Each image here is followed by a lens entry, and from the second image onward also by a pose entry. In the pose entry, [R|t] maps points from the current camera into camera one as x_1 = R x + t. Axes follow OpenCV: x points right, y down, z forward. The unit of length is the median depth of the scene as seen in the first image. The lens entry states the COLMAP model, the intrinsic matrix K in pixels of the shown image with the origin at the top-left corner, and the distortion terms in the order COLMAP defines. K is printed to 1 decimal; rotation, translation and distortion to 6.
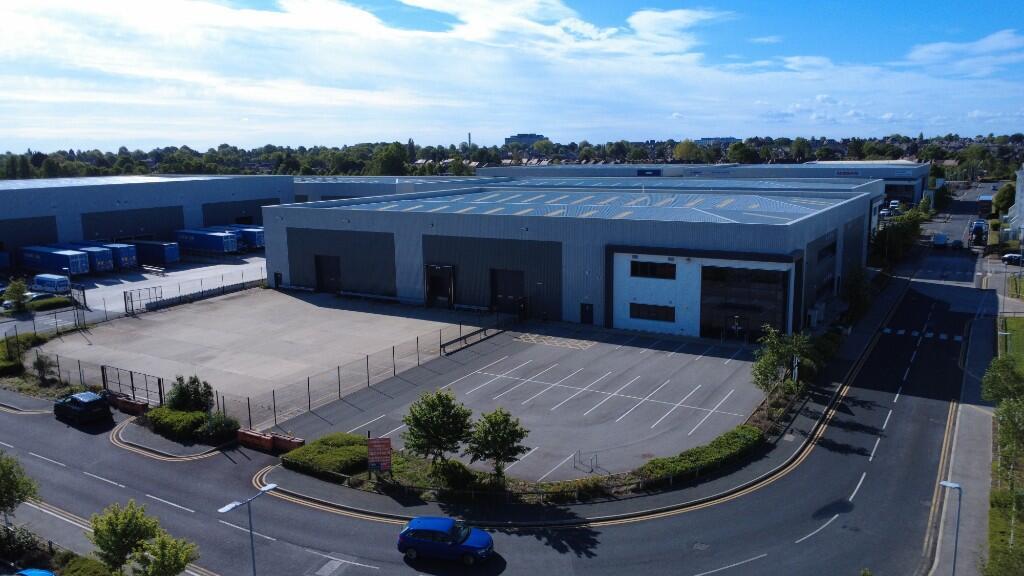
lens RADIAL K [[772.7, 0, 512.0], [0, 772.7, 288.0], [0, 0, 1]] dist [0.003759, -0.004016]
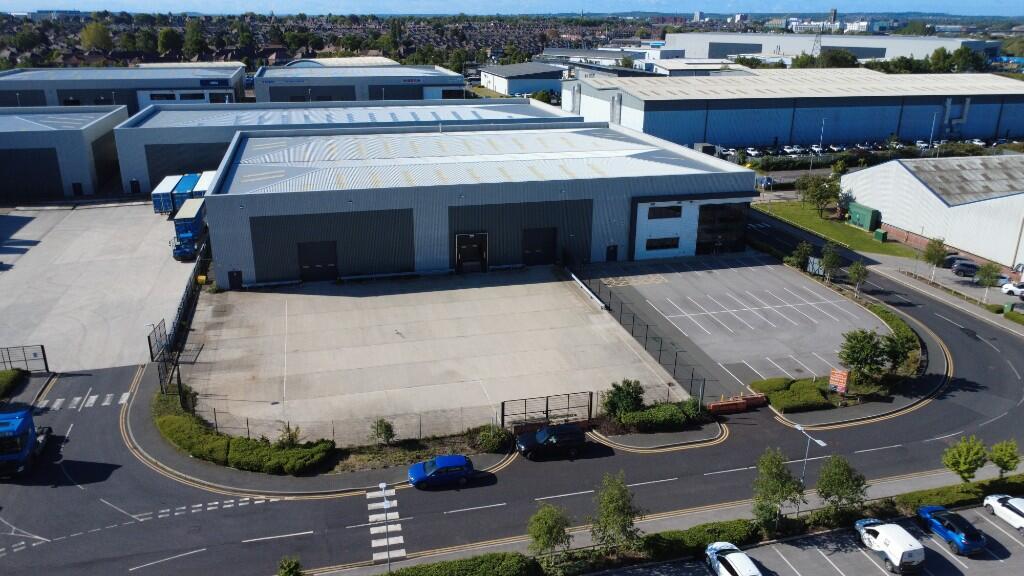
lens RADIAL K [[772.7, 0, 512.0], [0, 772.7, 288.0], [0, 0, 1]] dist [0.003759, -0.004016]
pose [[0.688425, -0.219731, 0.691223, -0.924968], [0.108613, 0.973492, 0.201287, -0.188386], [-0.717129, -0.063495, 0.694042, 0.253370]]
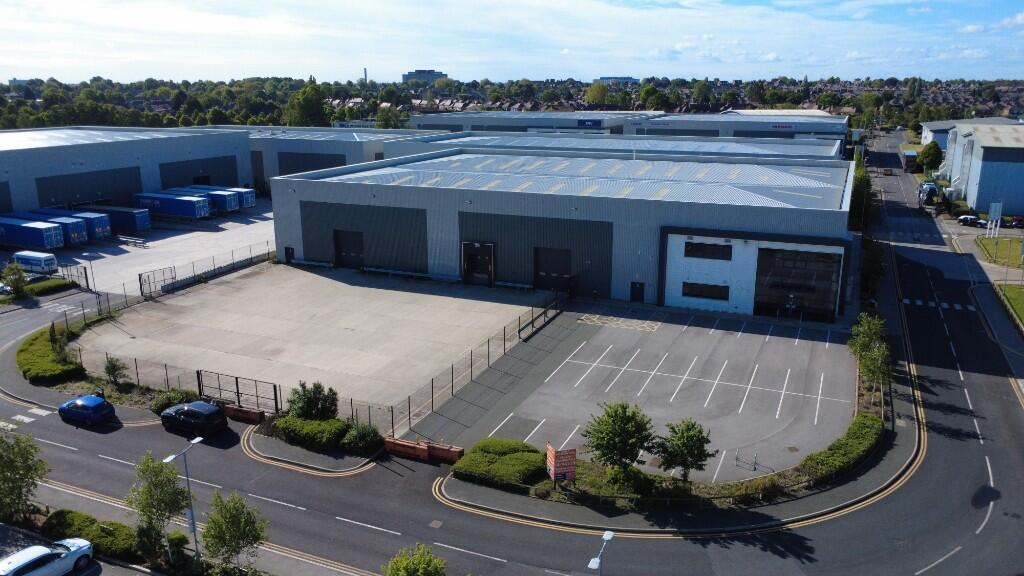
lens RADIAL K [[772.7, 0, 512.0], [0, 772.7, 288.0], [0, 0, 1]] dist [0.003759, -0.004016]
pose [[0.990464, -0.022129, 0.135985, -0.216001], [0.011167, 0.996664, 0.080850, -0.059253], [-0.137320, -0.078561, 0.987406, 0.007781]]
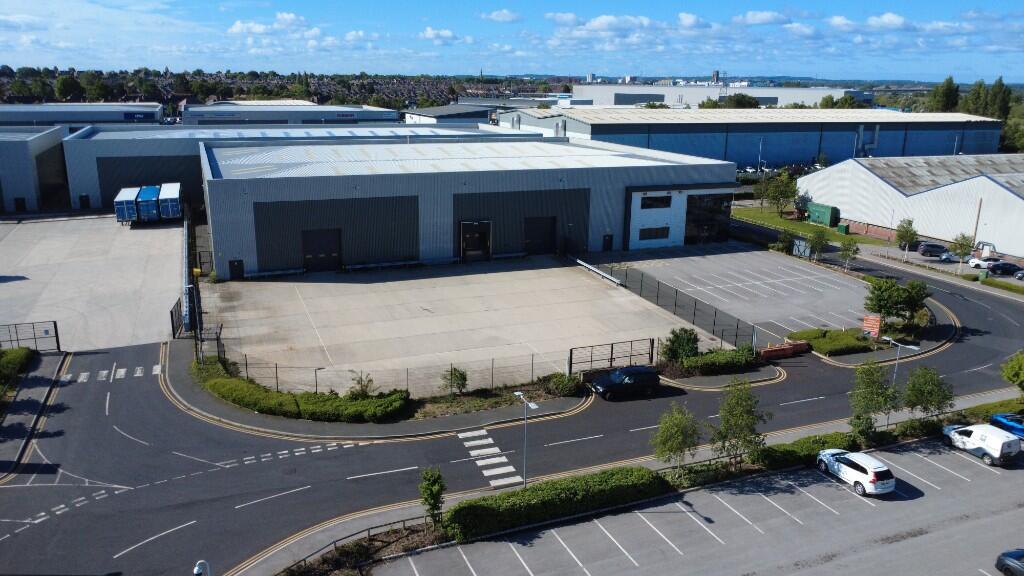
lens RADIAL K [[772.7, 0, 512.0], [0, 772.7, 288.0], [0, 0, 1]] dist [0.003759, -0.004016]
pose [[0.589105, -0.186150, 0.786323, -1.047679], [0.119123, 0.982478, 0.143340, -0.098212], [-0.799228, 0.009227, 0.600957, 0.376164]]
